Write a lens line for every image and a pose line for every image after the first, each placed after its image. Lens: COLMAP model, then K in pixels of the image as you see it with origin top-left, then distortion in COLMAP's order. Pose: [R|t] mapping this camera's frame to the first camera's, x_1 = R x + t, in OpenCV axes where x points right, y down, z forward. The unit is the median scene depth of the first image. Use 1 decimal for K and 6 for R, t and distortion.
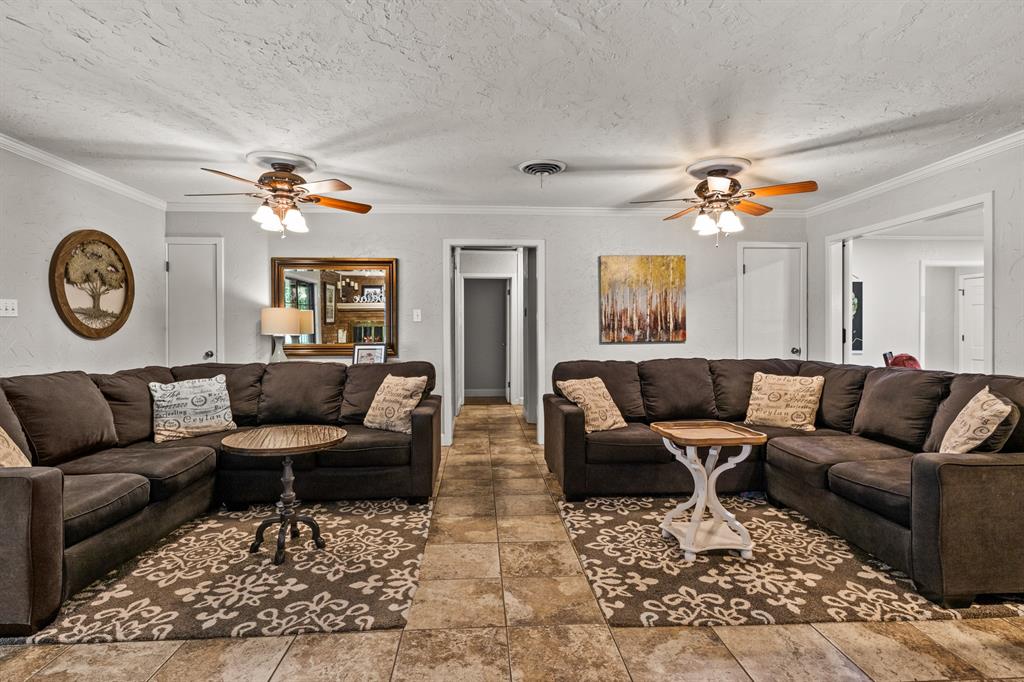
lens RADIAL K [[518.6, 0, 506.8], [0, 518.6, 333.1], [0, 0, 1]] dist [-0.003489, 0.001009]
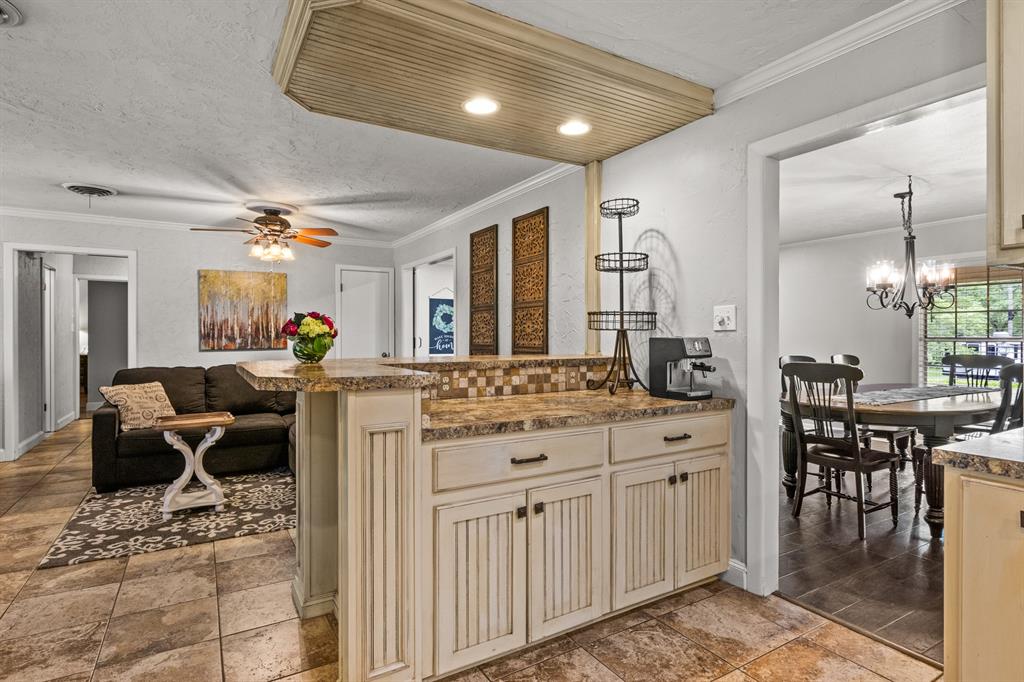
lens RADIAL K [[534.1, 0, 515.9], [0, 534.1, 335.8], [0, 0, 1]] dist [-0.001073, -0.000412]
pose [[0.882197, 0.002433, 0.470873, 0.356232], [-0.001042, 0.999994, -0.003215, -0.012885], [-0.470879, 0.002345, 0.882195, -0.427536]]
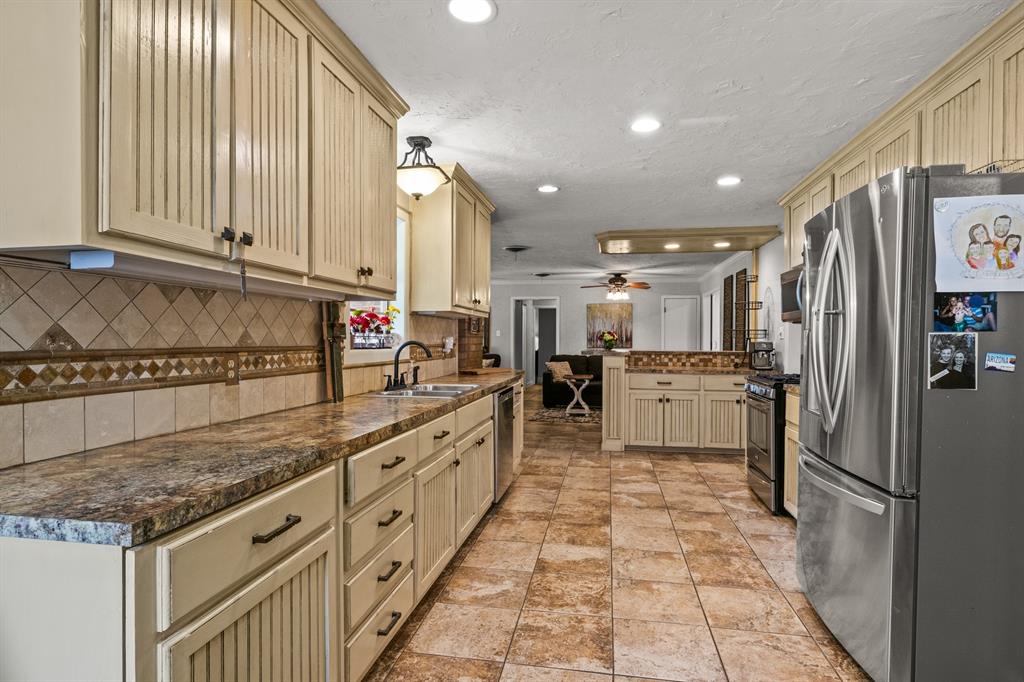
lens RADIAL K [[534.1, 0, 515.1], [0, 534.1, 346.2], [0, 0, 1]] dist [-0.001073, -0.000412]
pose [[0.975972, 0.010682, -0.217635, 0.533985], [-0.008093, 0.999886, 0.012786, -0.015381], [0.217747, -0.010717, 0.975946, -1.590288]]
